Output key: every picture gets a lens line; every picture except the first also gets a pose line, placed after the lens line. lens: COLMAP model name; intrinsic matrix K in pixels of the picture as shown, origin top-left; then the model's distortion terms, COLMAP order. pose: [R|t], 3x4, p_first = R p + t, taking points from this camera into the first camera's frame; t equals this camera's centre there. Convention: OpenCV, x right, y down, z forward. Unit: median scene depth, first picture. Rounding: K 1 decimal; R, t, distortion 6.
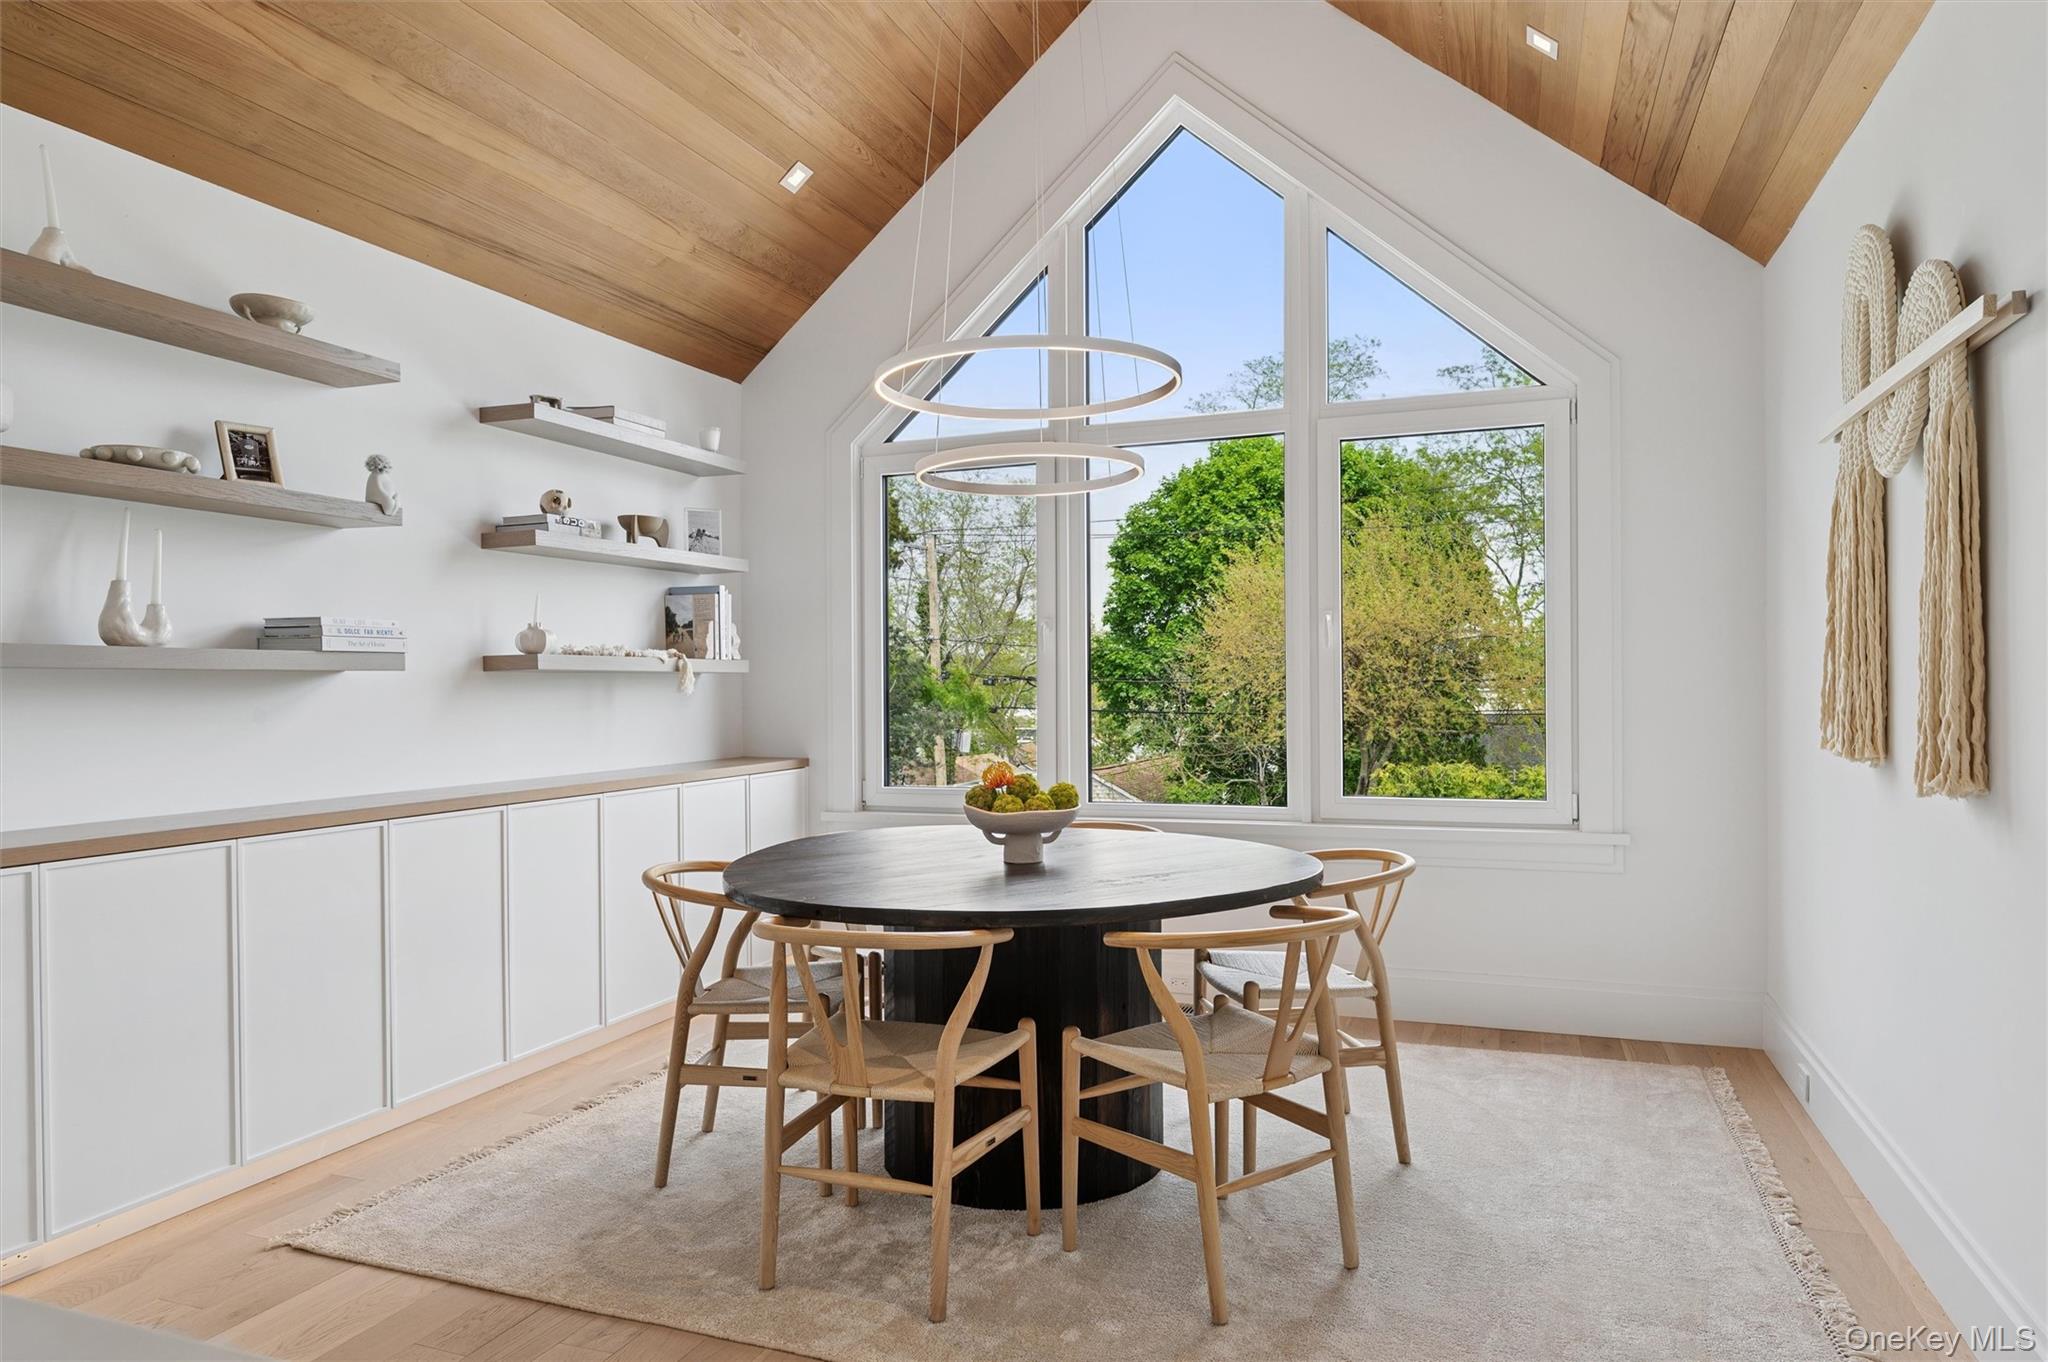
lens RADIAL K [[1279.6, 0, 1022.3], [0, 1279.6, 689.8], [0, 0, 1]] dist [0.012169, 0.001297]
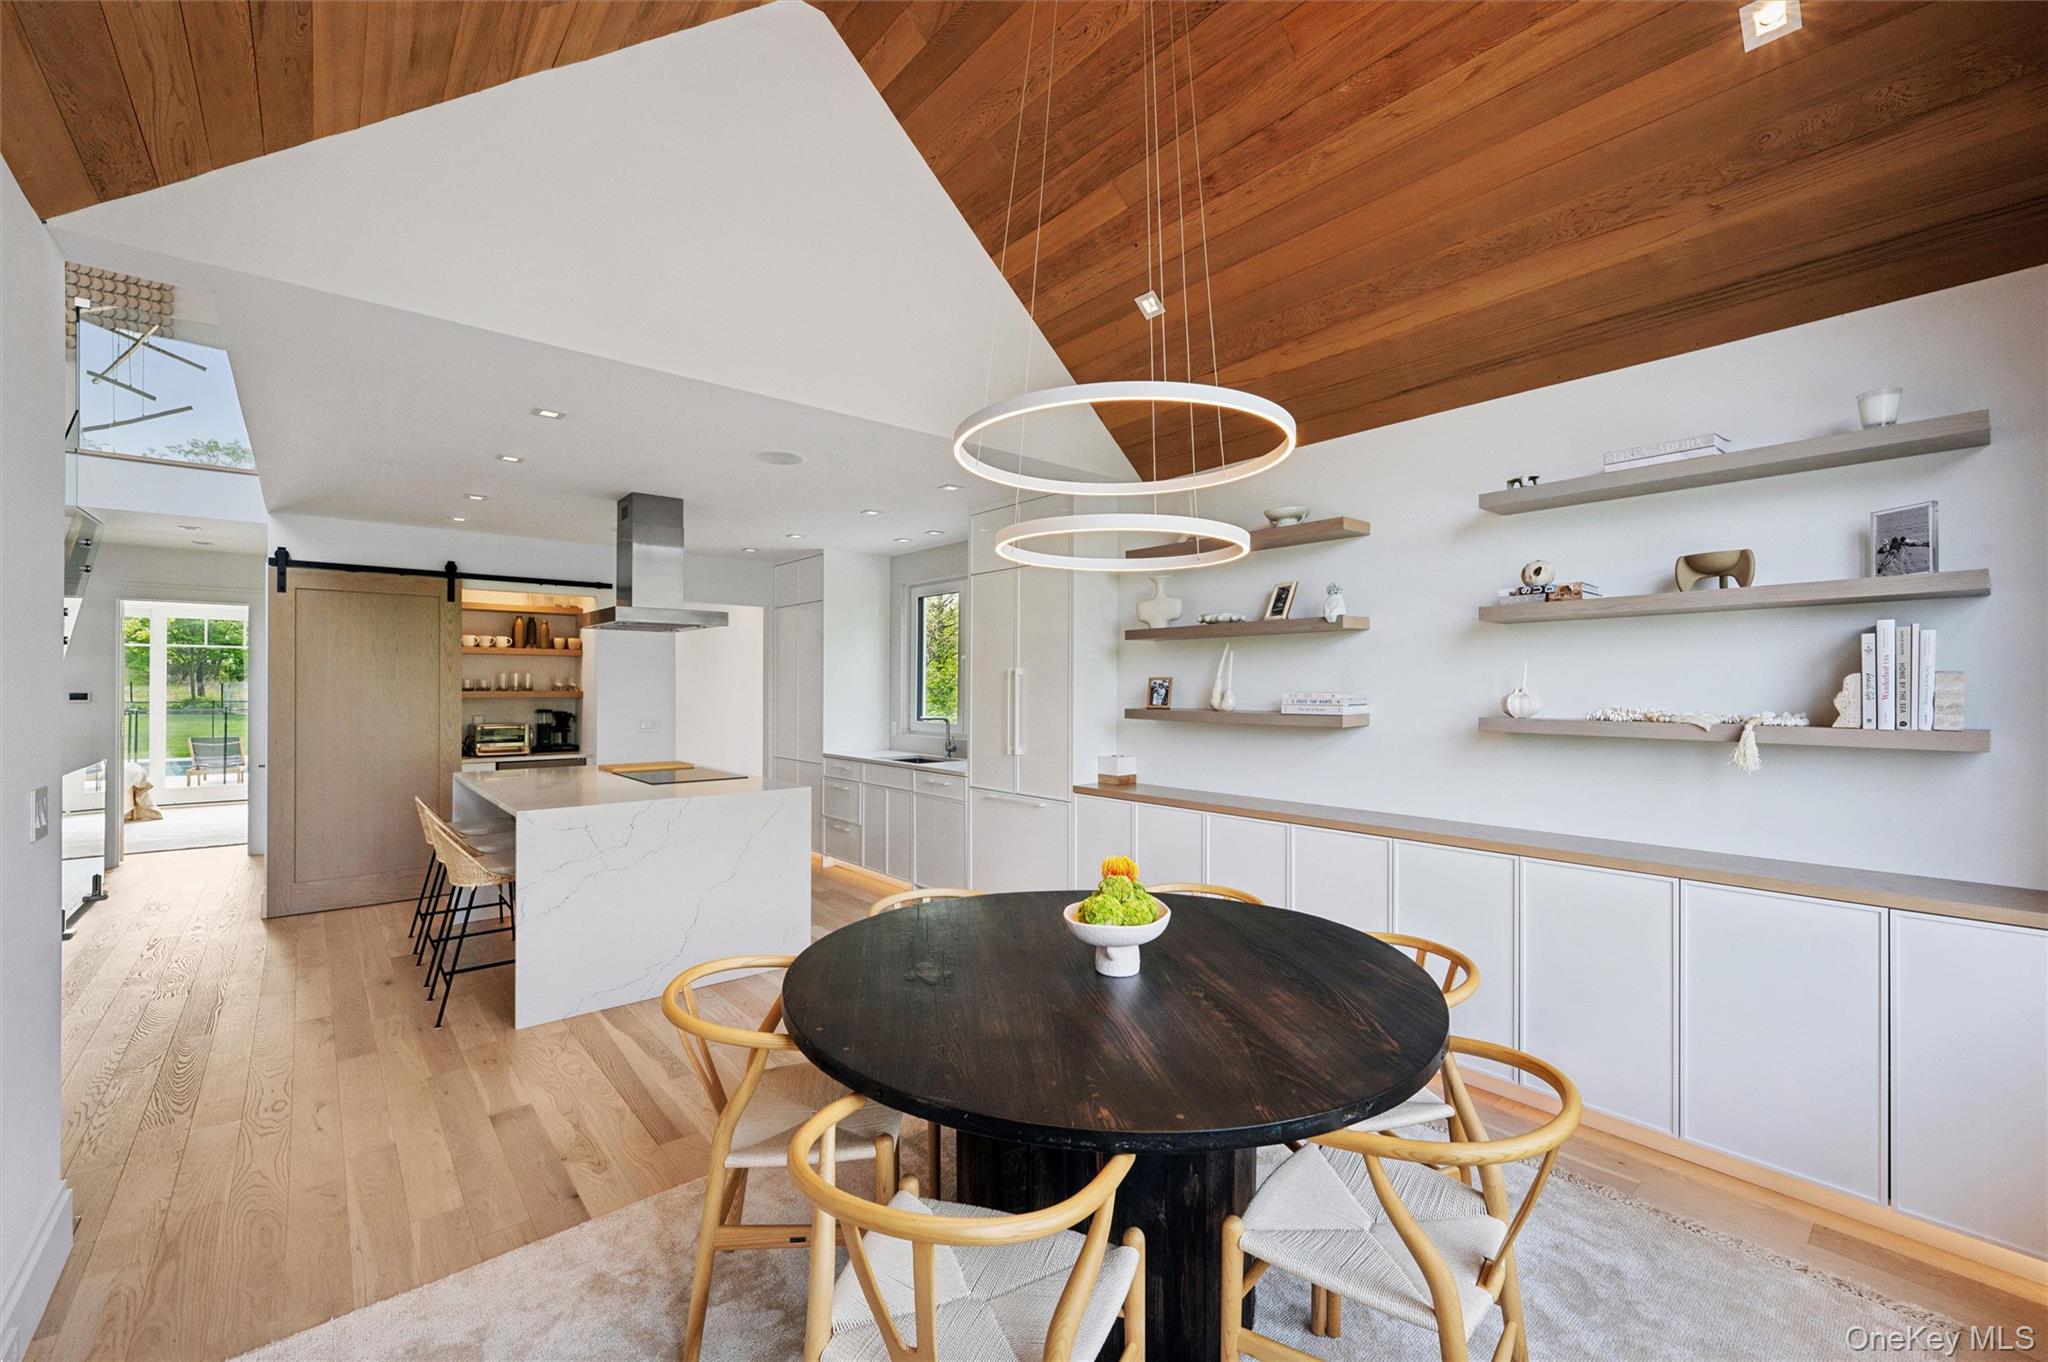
lens RADIAL K [[838.8, 0, 1074.1], [0, 838.8, 682.2], [0, 0, 1]] dist [0.002134, 0.000502]
pose [[-0.453414, 0.000866, -0.891300, 0.450734], [-0.002761, 0.999993, 0.002376, -0.061516], [0.891296, 0.003538, -0.453408, 1.046856]]
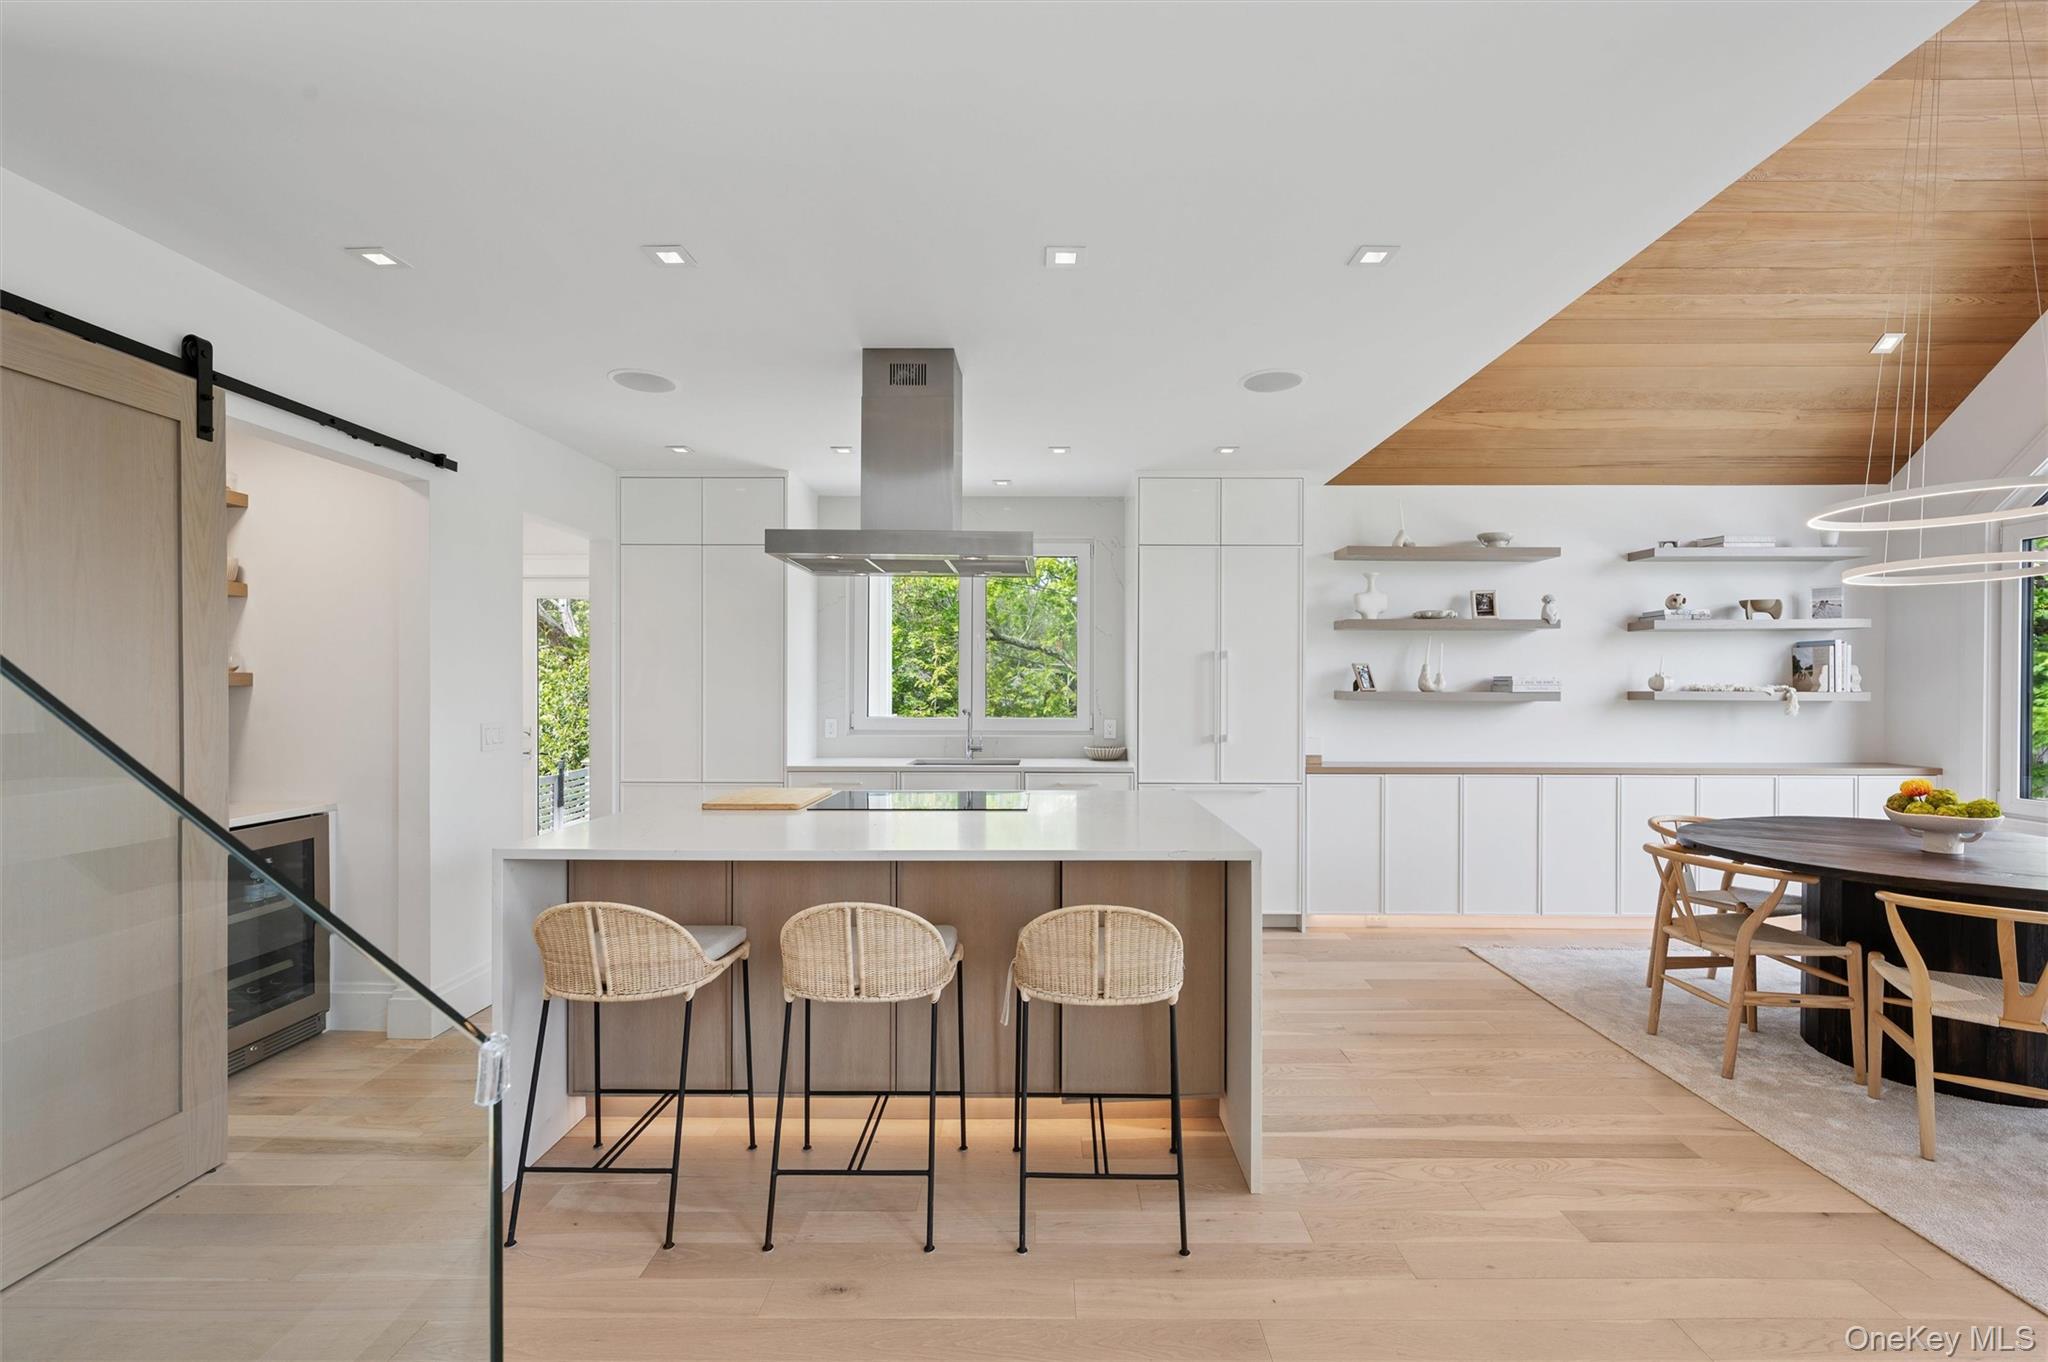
lens RADIAL K [[838.8, 0, 1056.0], [0, 838.8, 686.3], [0, 0, 1]] dist [0.002134, 0.000502]
pose [[0.365336, 0.006399, -0.930854, 0.401434], [-0.008695, 0.999956, 0.003462, -0.032391], [0.930835, 0.006829, 0.365375, -0.183612]]
